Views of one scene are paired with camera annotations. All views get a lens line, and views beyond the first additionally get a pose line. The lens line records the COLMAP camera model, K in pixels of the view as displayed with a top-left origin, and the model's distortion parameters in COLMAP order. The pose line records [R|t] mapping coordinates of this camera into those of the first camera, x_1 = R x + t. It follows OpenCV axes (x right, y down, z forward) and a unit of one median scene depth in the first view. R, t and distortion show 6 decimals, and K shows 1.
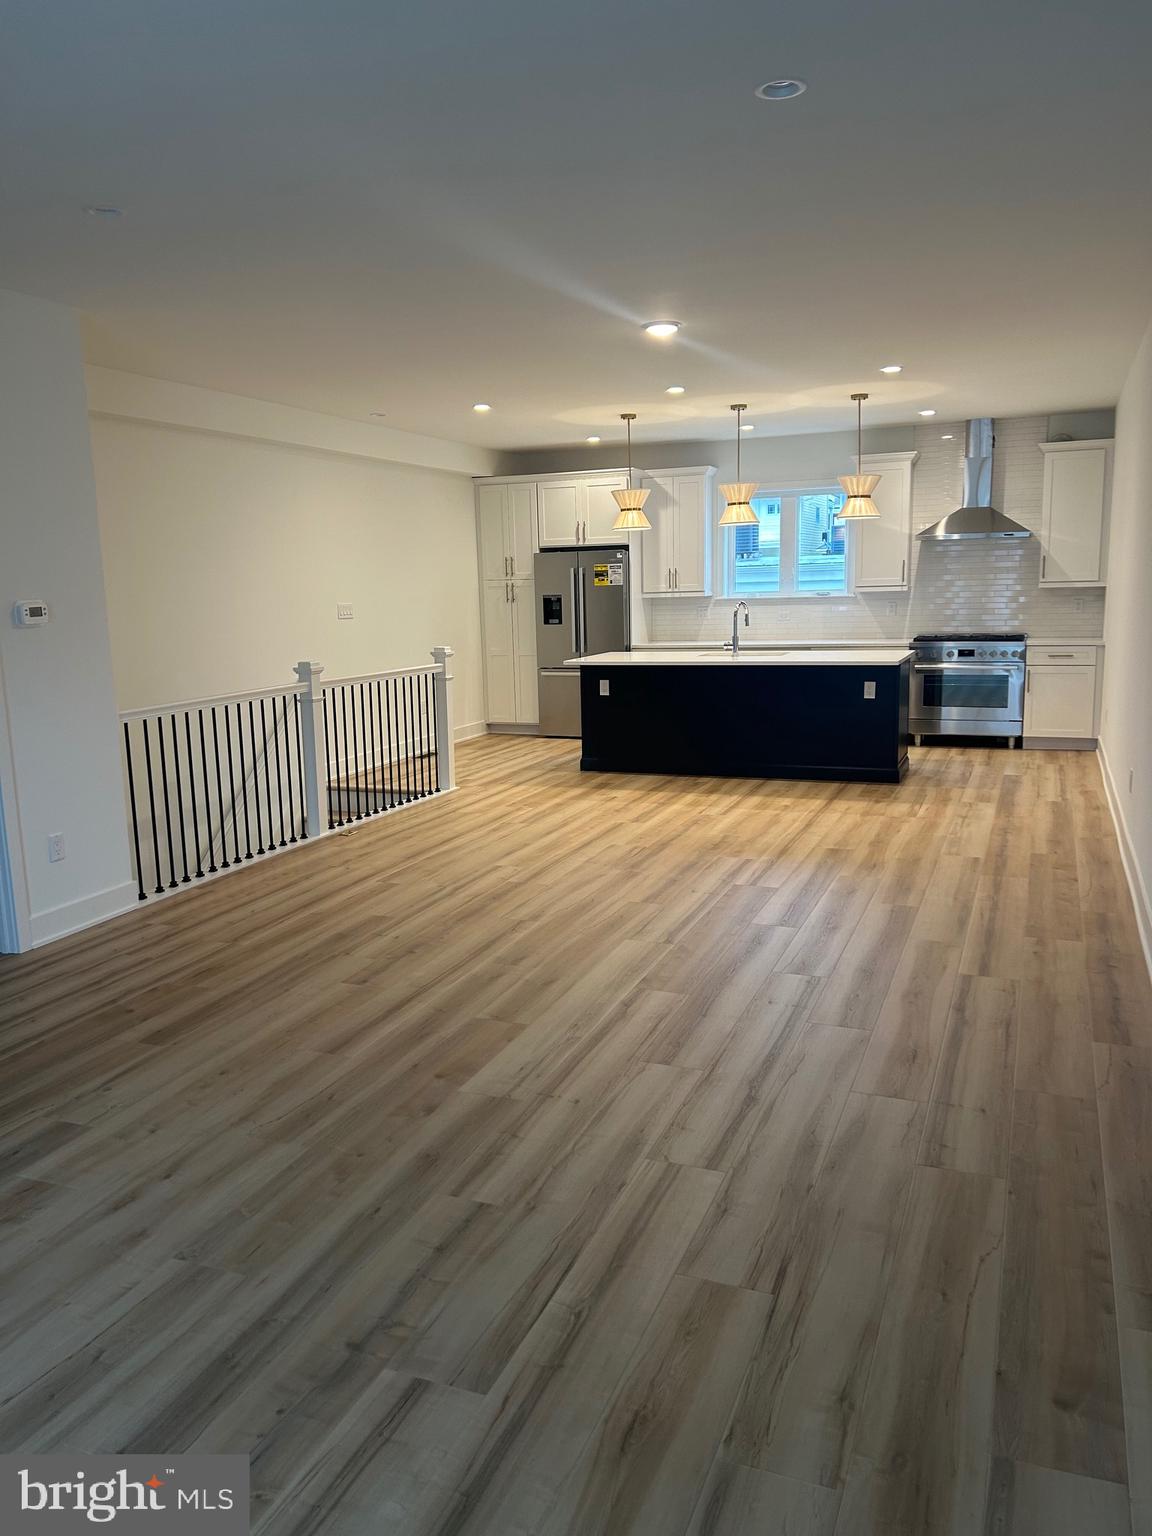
lens RADIAL K [[1170.8, 0, 572.1], [0, 1170.8, 773.1], [0, 0, 1]] dist [0.076179, -0.081093]
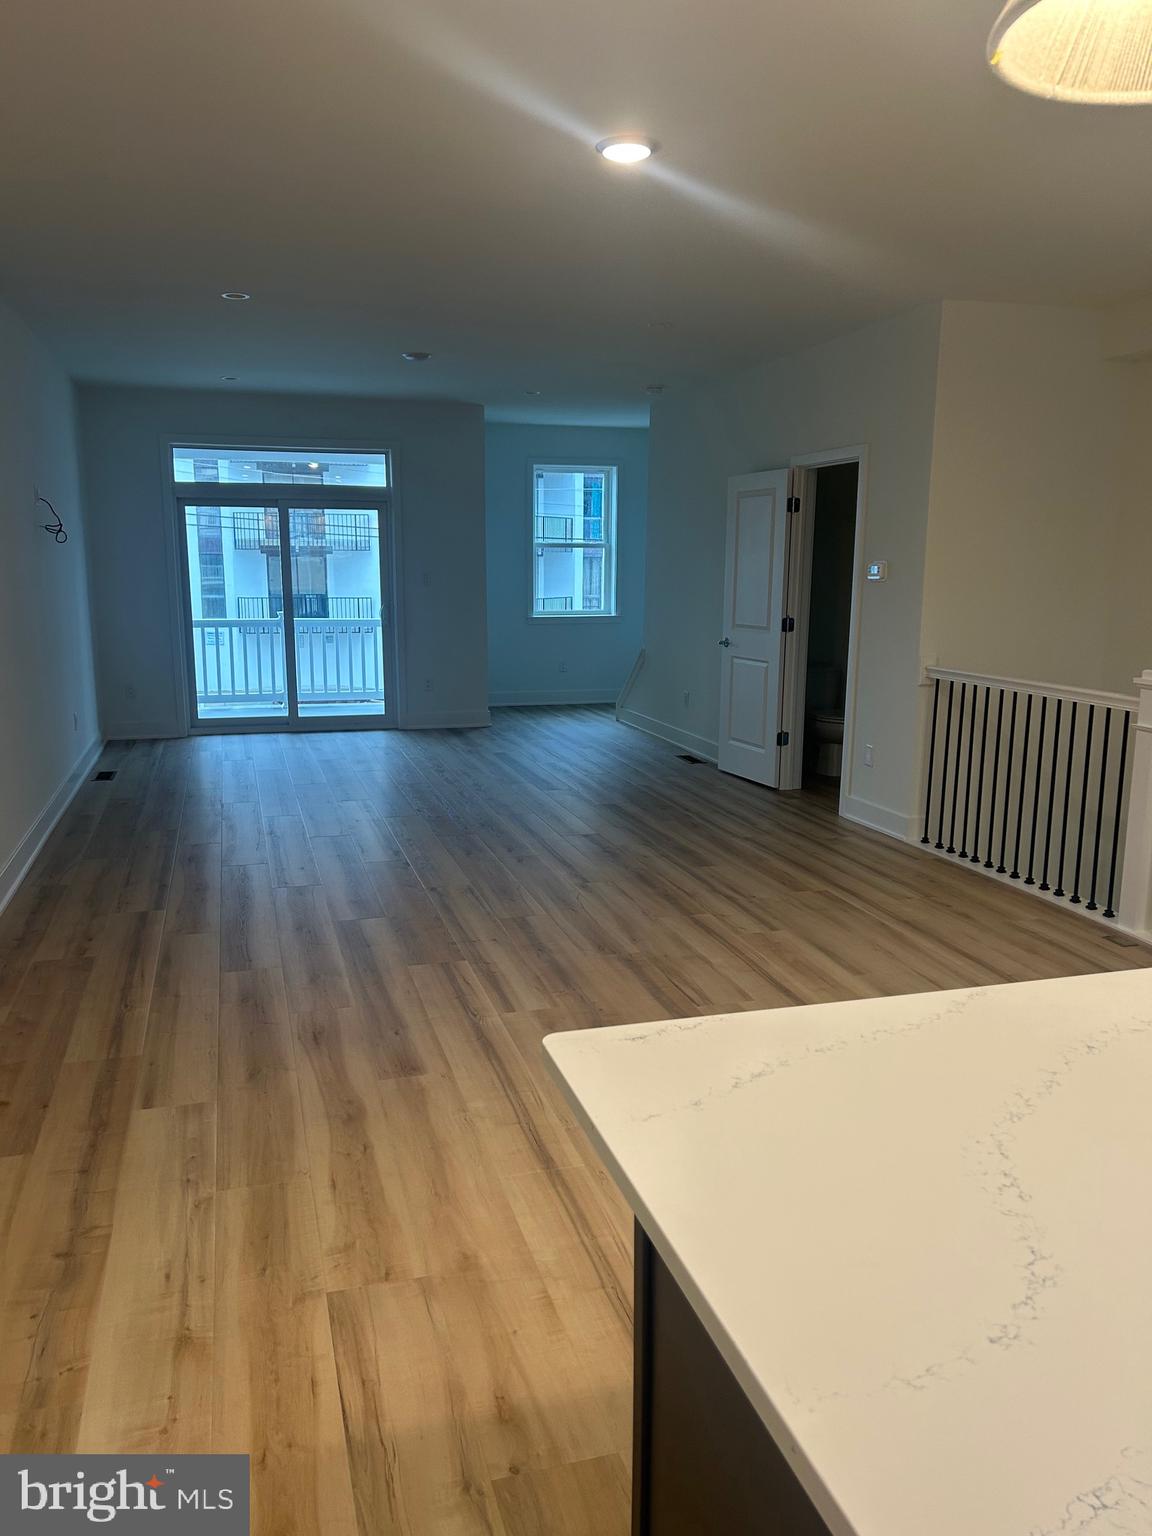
lens RADIAL K [[1170.8, 0, 570.7], [0, 1170.8, 770.2], [0, 0, 1]] dist [0.076179, -0.081093]
pose [[-0.788795, 0.134624, -0.599732, 0.543262], [-0.083804, 0.943053, 0.321913, -0.282974], [0.608916, 0.304184, -0.732594, 1.613524]]
